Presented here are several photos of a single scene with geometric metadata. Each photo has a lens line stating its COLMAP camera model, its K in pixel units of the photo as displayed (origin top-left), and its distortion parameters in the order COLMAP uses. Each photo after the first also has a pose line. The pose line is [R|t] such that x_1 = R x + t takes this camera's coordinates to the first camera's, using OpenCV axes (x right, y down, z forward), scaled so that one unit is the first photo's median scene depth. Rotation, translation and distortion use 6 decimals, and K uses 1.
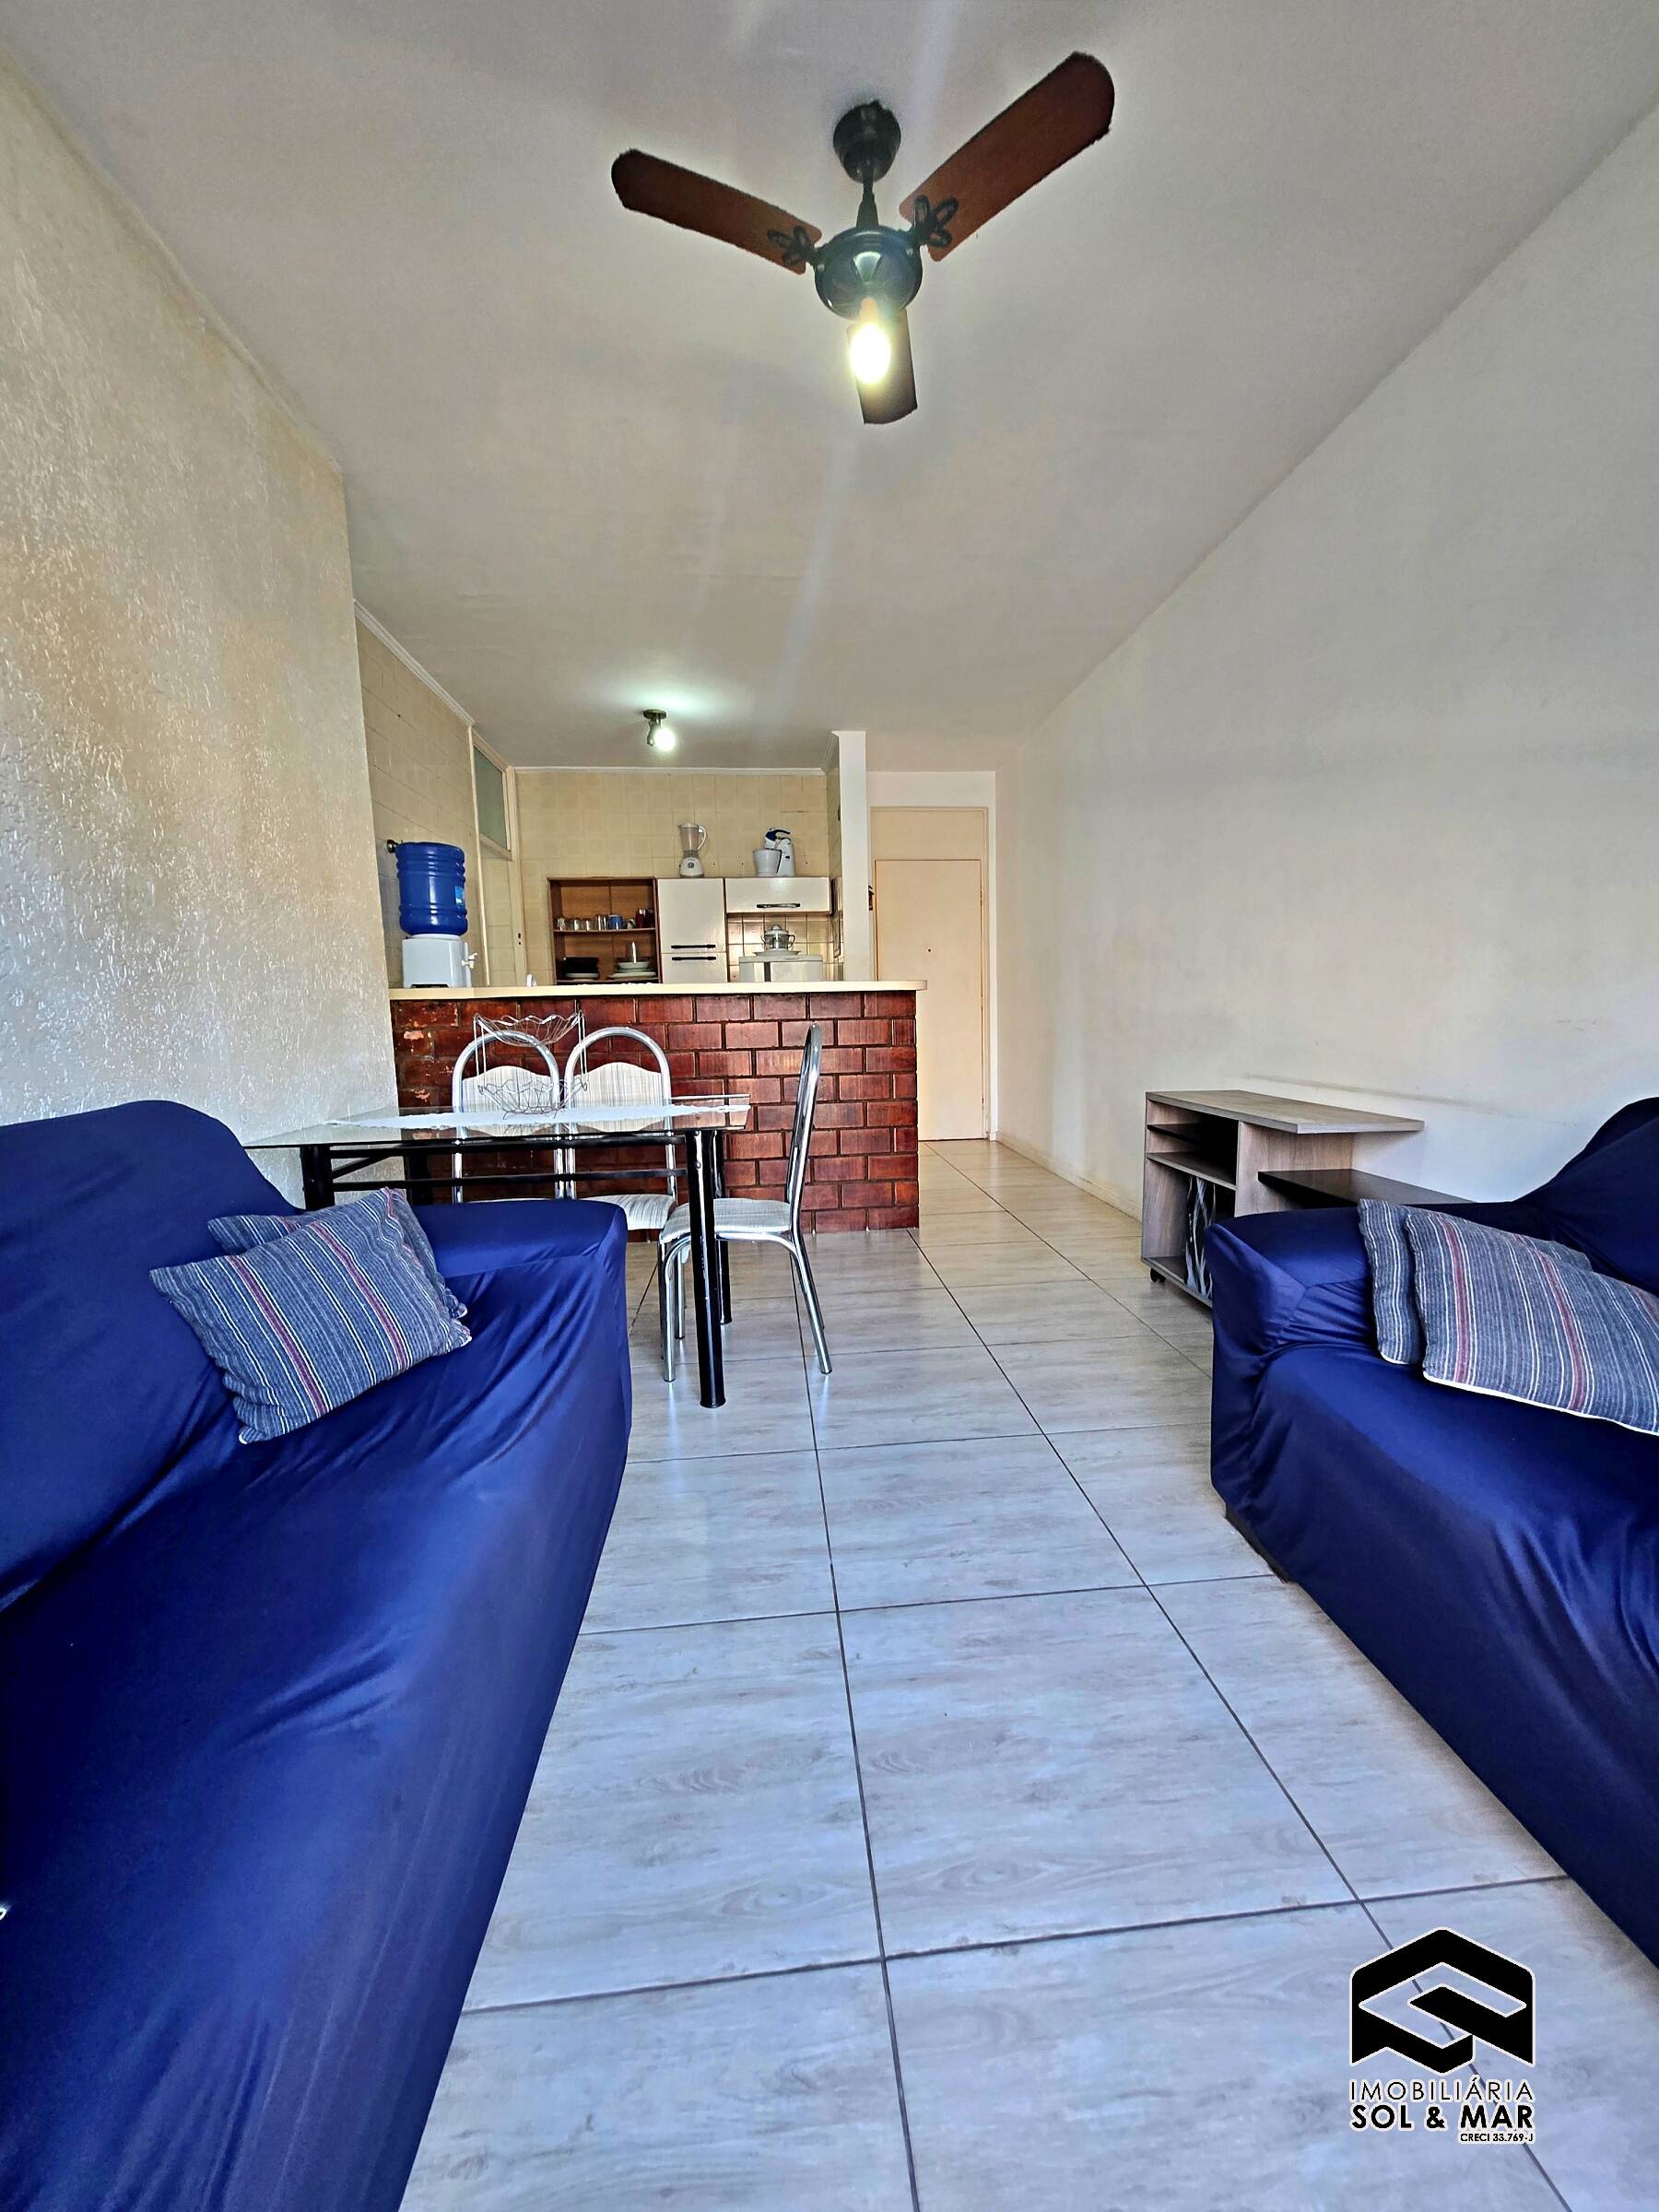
lens RADIAL K [[866.9, 0, 841.4], [0, 866.9, 1113.7], [0, 0, 1]] dist [0.000489, 0.000379]
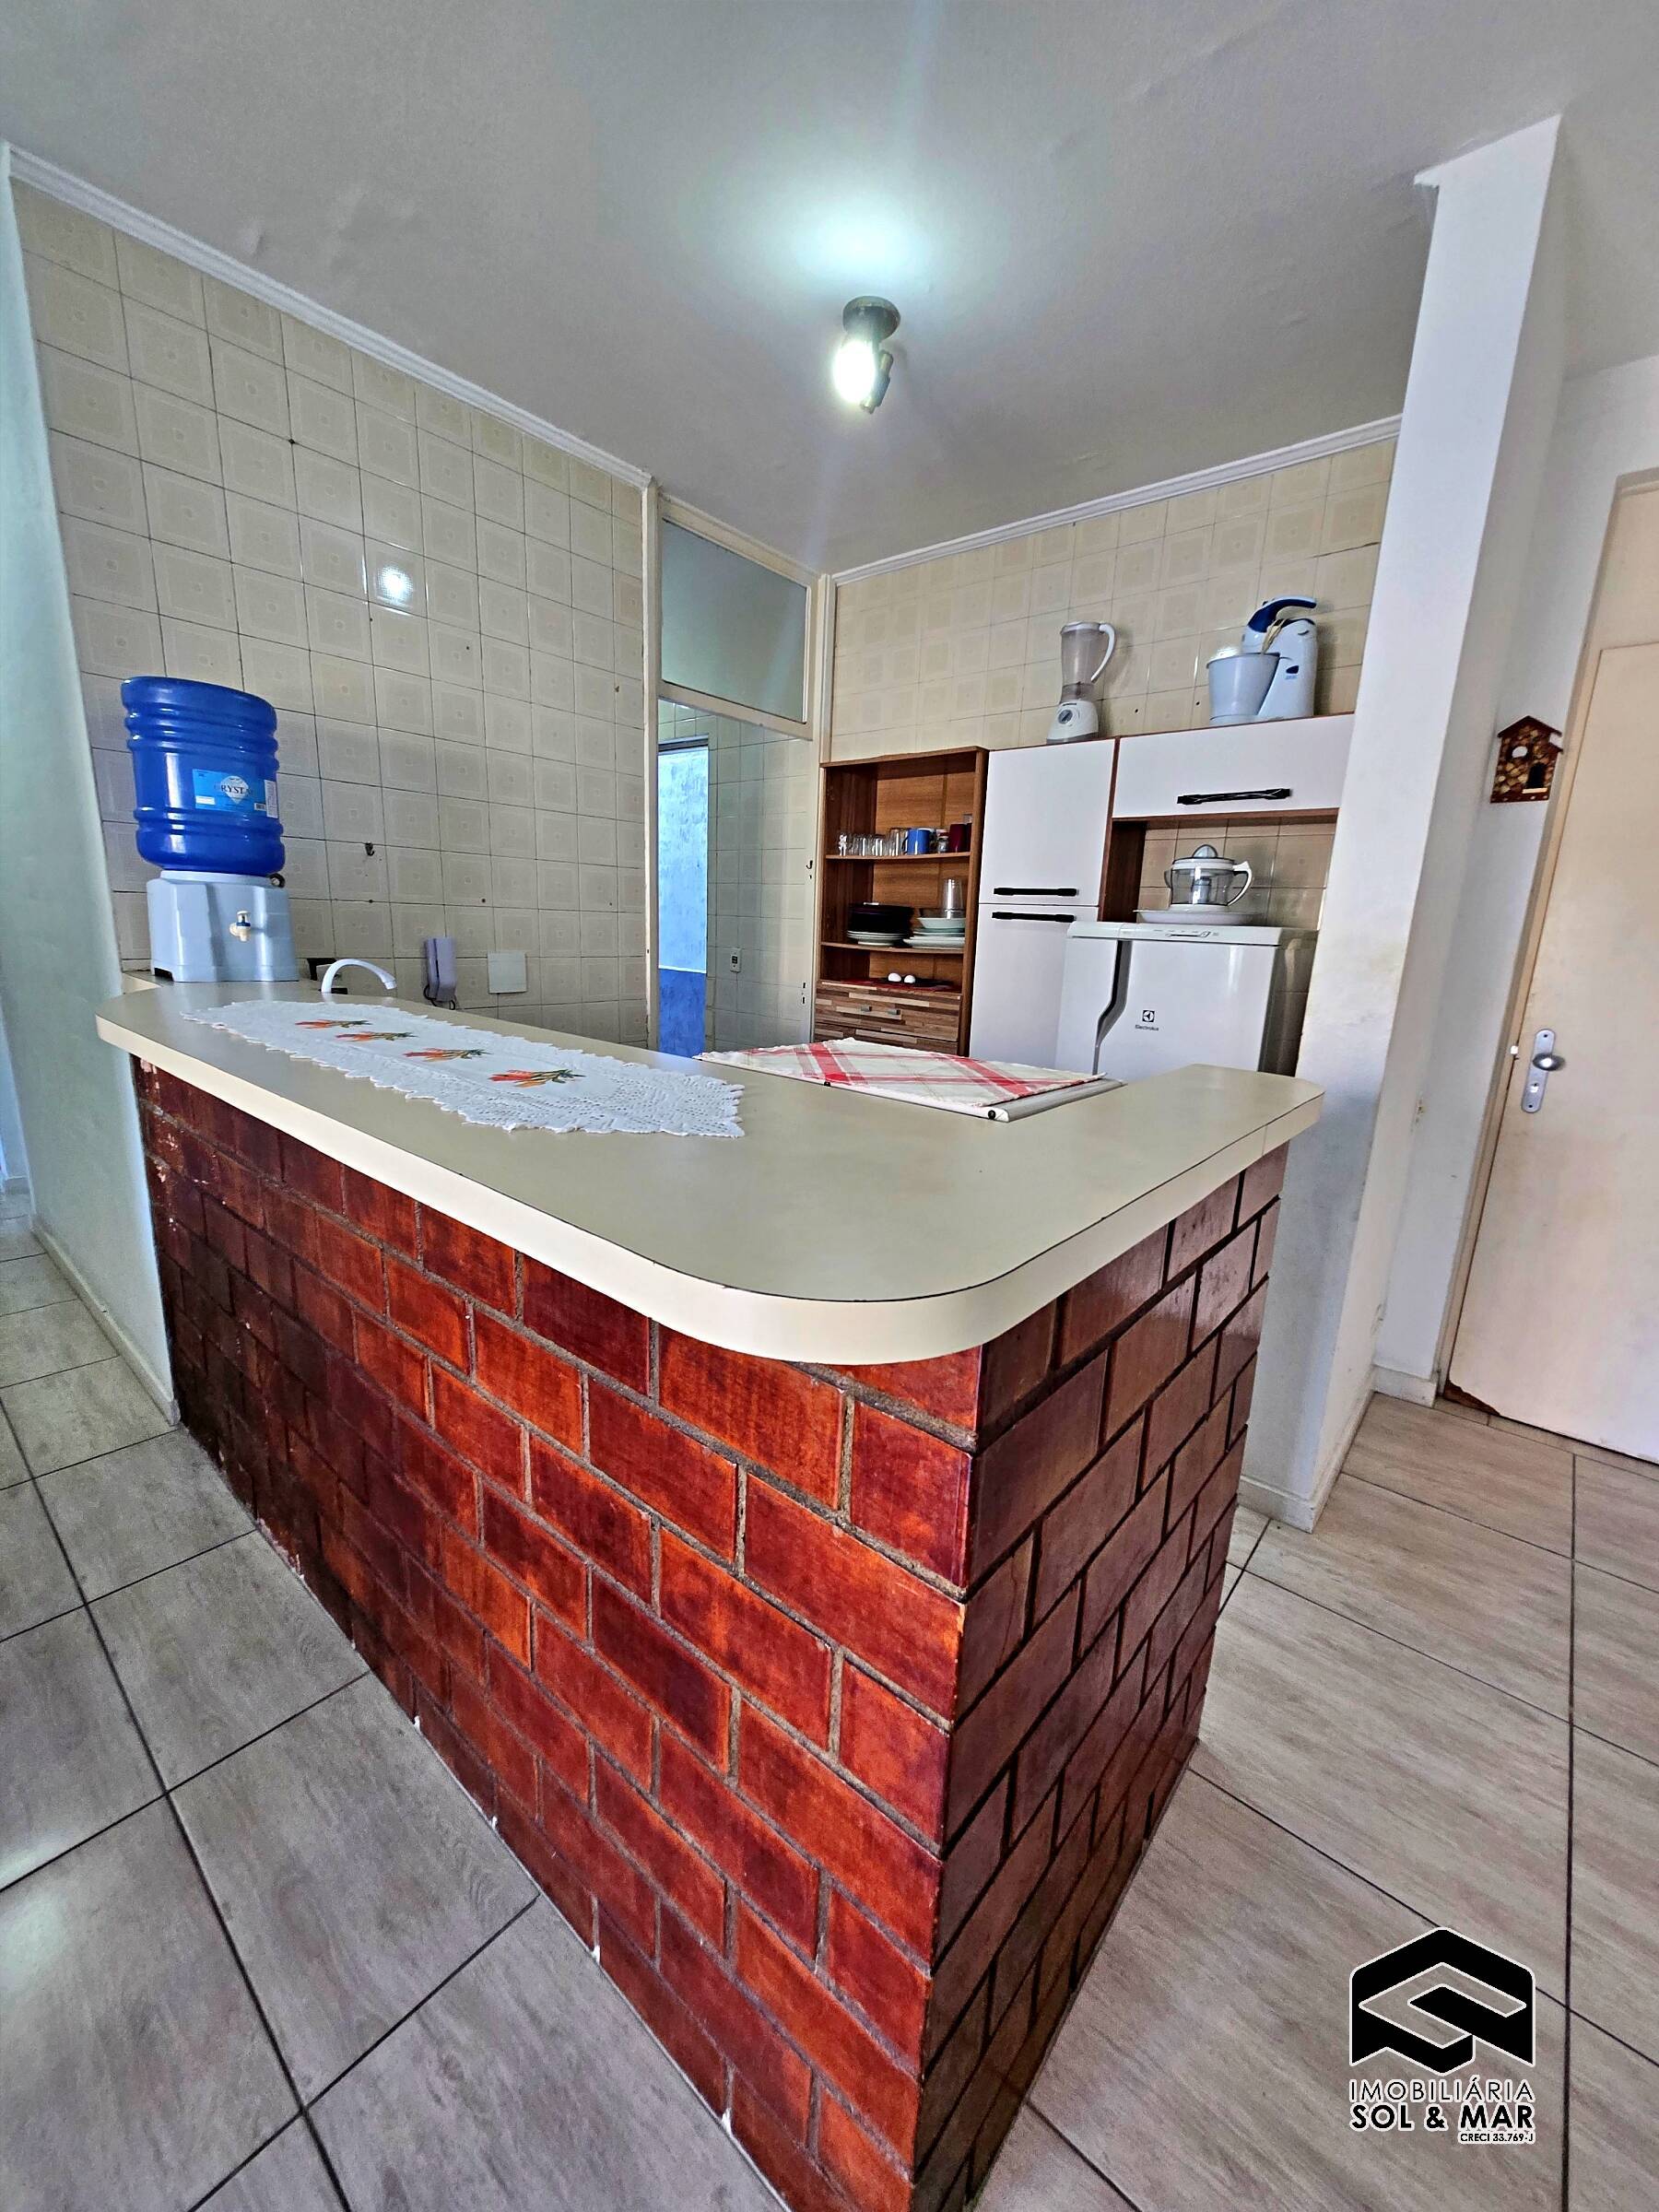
lens RADIAL K [[865.1, 0, 846.4], [0, 865.1, 1113.1], [0, 0, 1]] dist [0.001134, -0.000131]
pose [[0.698211, 0.208263, -0.684929, 0.109650], [-0.146187, 0.978067, 0.148375, -0.126940], [0.700808, -0.003470, 0.713342, 0.576213]]
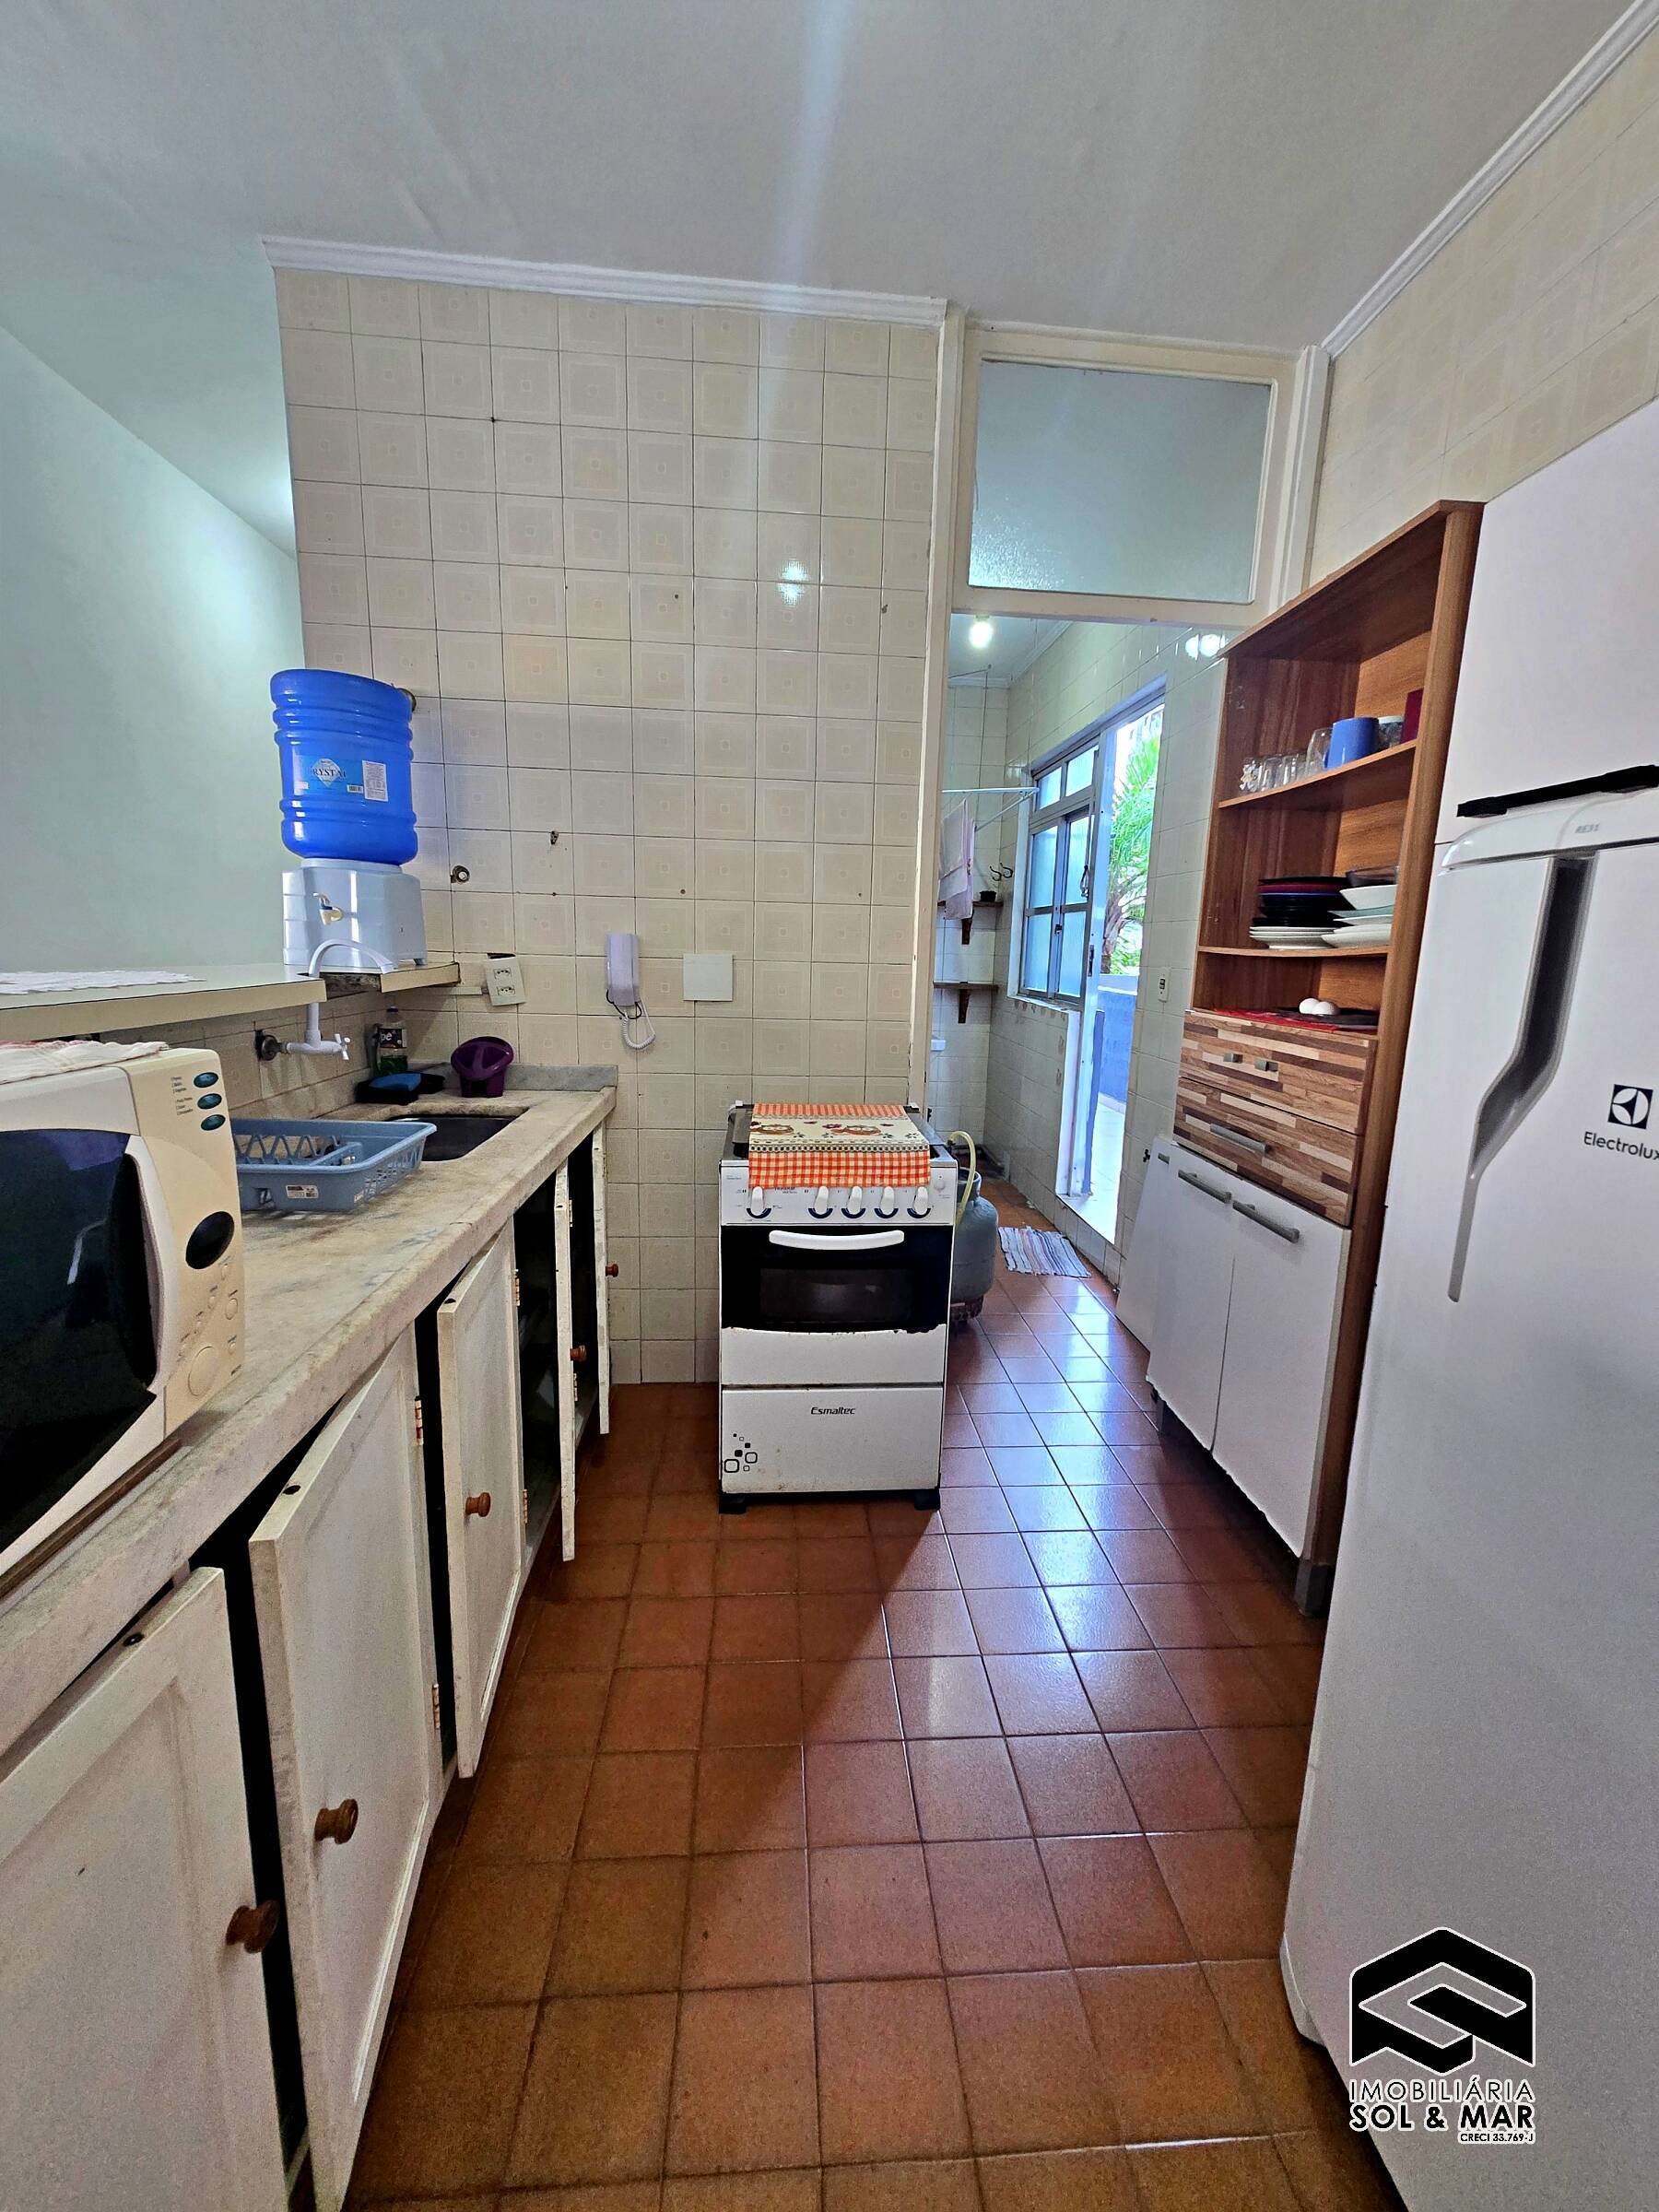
lens RADIAL K [[879.3, 0, 833.4], [0, 879.3, 1101.0], [0, 0, 1]] dist [-0.000288, 0.004128]
pose [[-0.026040, 0.200607, -0.979326, 0.043797], [-0.149625, 0.967840, 0.202232, -0.139690], [0.988400, 0.151798, 0.004814, 0.840472]]
